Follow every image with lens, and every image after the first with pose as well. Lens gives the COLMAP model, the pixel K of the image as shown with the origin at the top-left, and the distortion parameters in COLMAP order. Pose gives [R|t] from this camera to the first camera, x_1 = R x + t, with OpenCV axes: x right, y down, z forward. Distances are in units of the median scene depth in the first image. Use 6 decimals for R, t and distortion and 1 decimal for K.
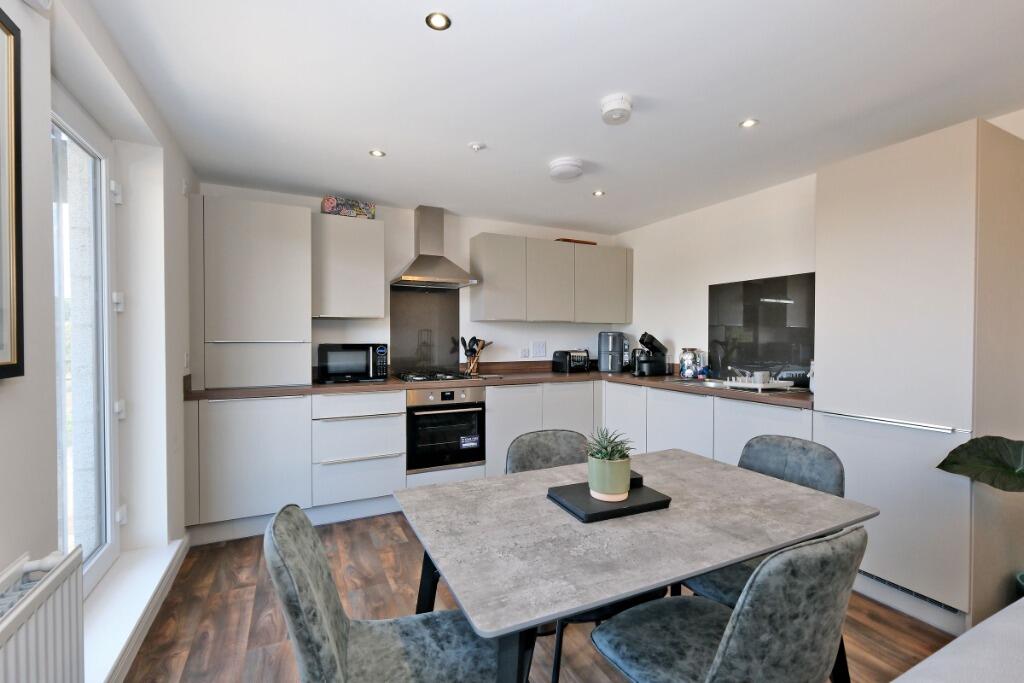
lens RADIAL K [[445.2, 0, 511.4], [0, 445.2, 342.0], [0, 0, 1]] dist [-0.001933, 0.000048]
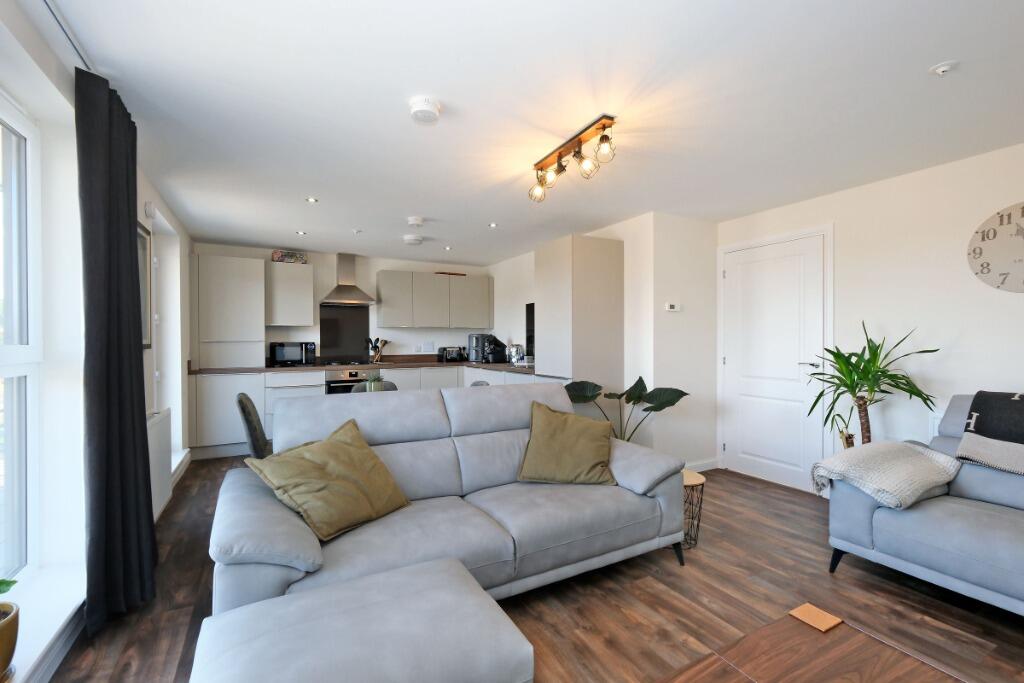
lens RADIAL K [[445.2, 0, 511.1], [0, 445.2, 342.5], [0, 0, 1]] dist [-0.001933, 0.000048]
pose [[0.998805, -0.006571, 0.048425, 0.333172], [0.006958, 0.999945, -0.007816, 0.021314], [-0.048371, 0.008144, 0.998796, -0.601429]]
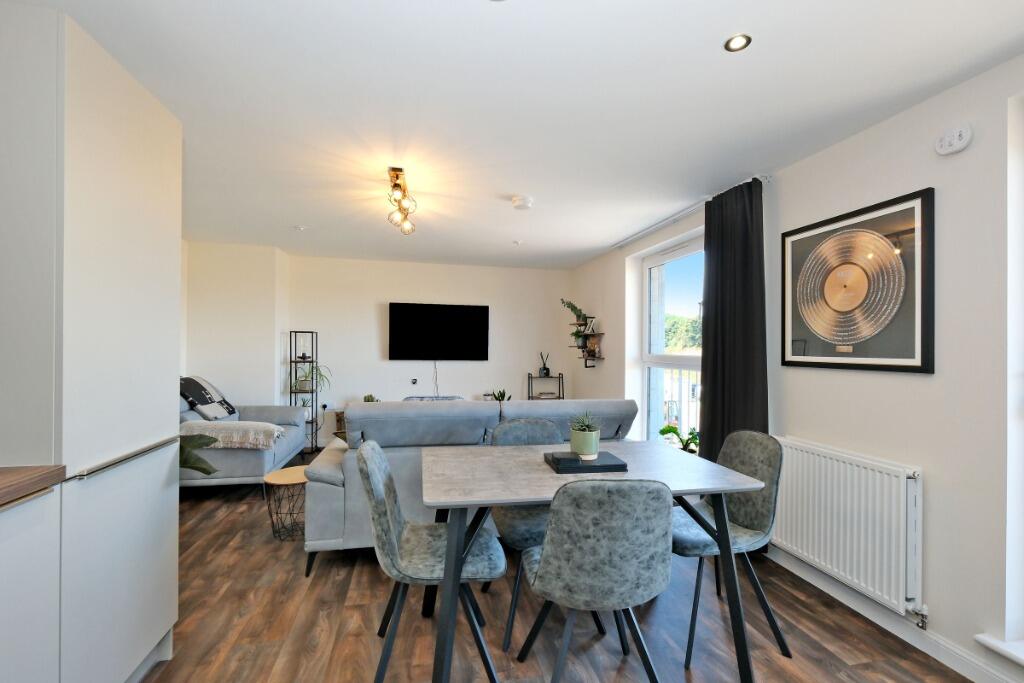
lens RADIAL K [[445.2, 0, 510.7], [0, 445.2, 346.9], [0, 0, 1]] dist [-0.001933, 0.000048]
pose [[-0.971154, -0.015187, 0.237970, 0.043376], [-0.012699, 0.999848, 0.011982, -0.010060], [-0.238116, 0.008614, -0.971199, 0.935195]]
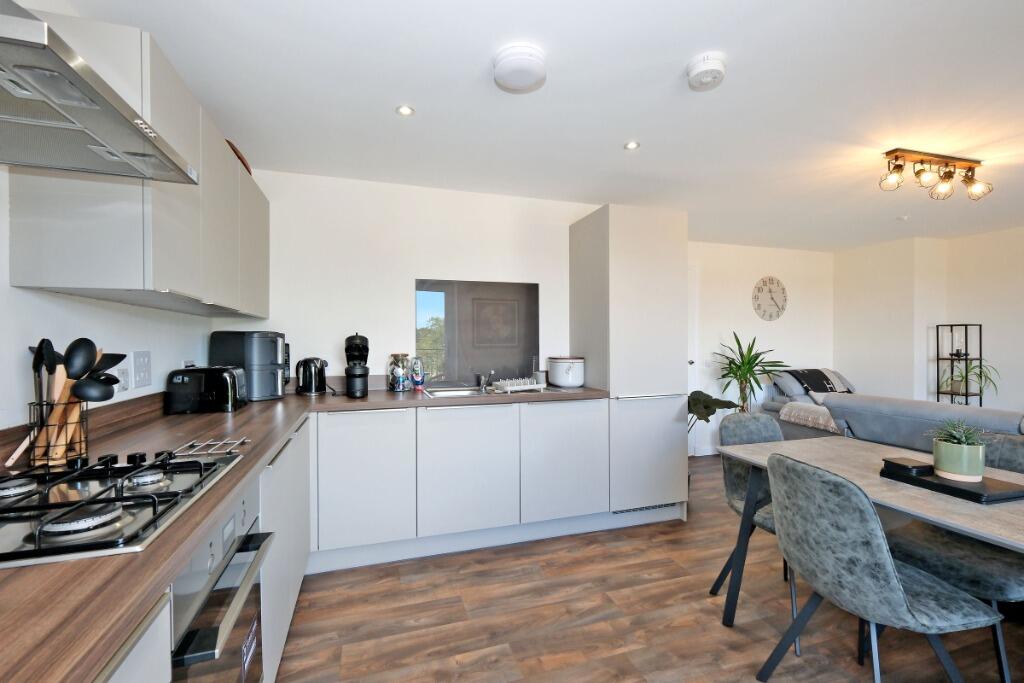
lens RADIAL K [[445.2, 0, 513.3], [0, 445.2, 345.5], [0, 0, 1]] dist [-0.001933, 0.000048]
pose [[0.143687, -0.010081, 0.989572, -0.395880], [0.016654, 0.999831, 0.007768, -0.004881], [-0.989483, 0.015364, 0.143831, 0.739468]]
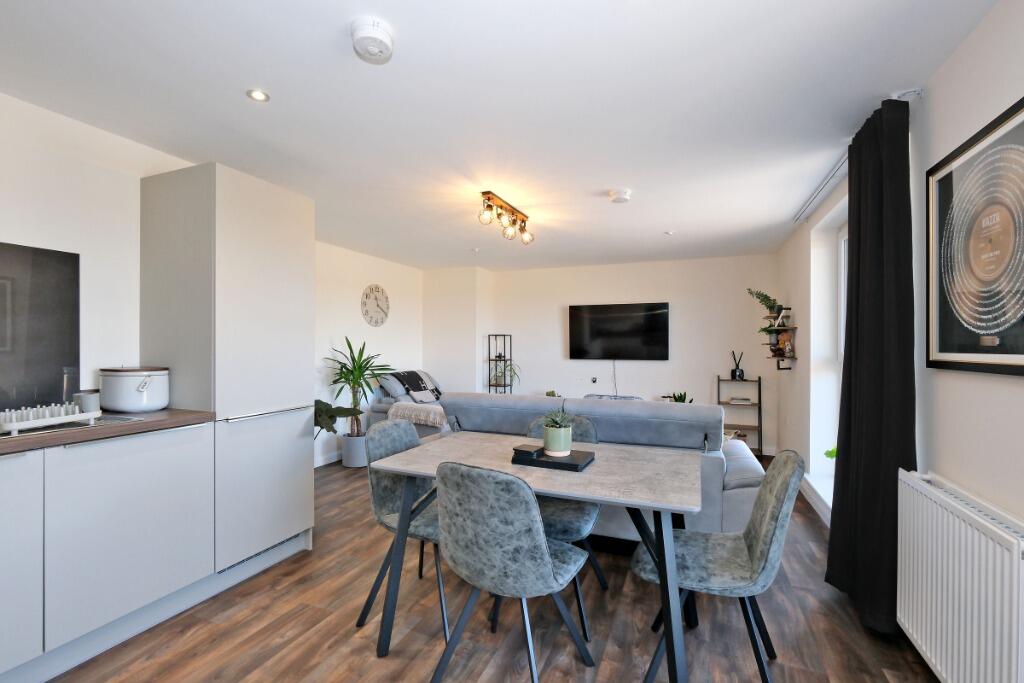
lens RADIAL K [[445.2, 0, 513.1], [0, 445.2, 346.3], [0, 0, 1]] dist [-0.001933, 0.000048]
pose [[-0.665296, -0.004967, 0.746563, -0.287848], [0.004381, 0.999935, 0.010557, -0.006529], [-0.746567, 0.010294, -0.665231, 0.785053]]
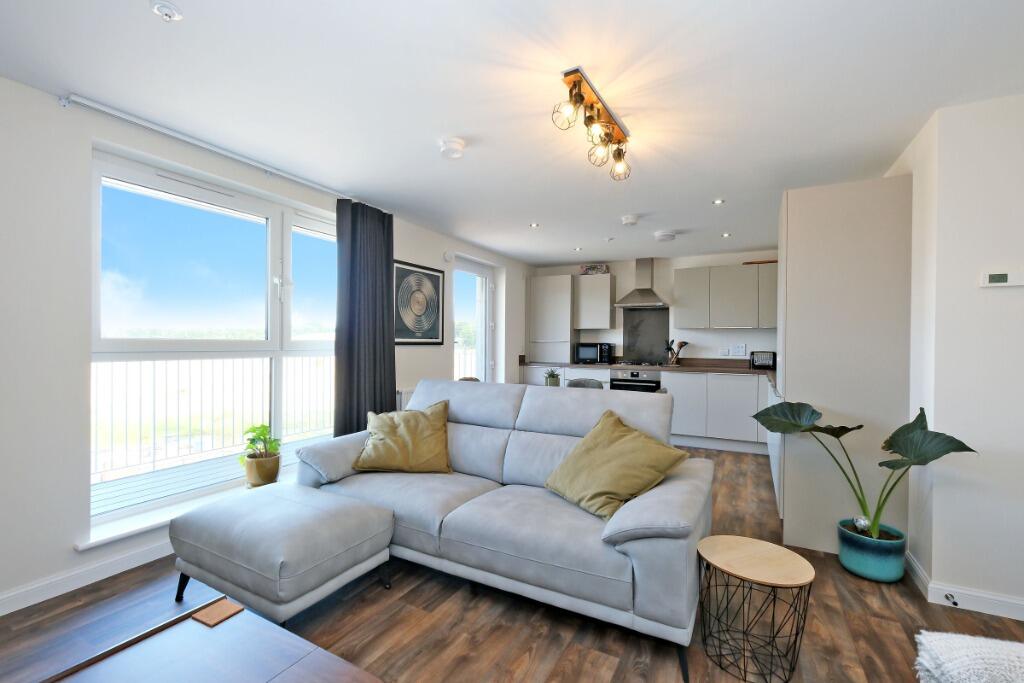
lens RADIAL K [[445.2, 0, 512.0], [0, 445.2, 344.9], [0, 0, 1]] dist [-0.001933, 0.000048]
pose [[0.583130, 0.007047, -0.812348, 0.904890], [-0.017720, 0.999835, -0.004046, 0.023682], [0.812185, 0.016754, 0.583159, -0.329765]]
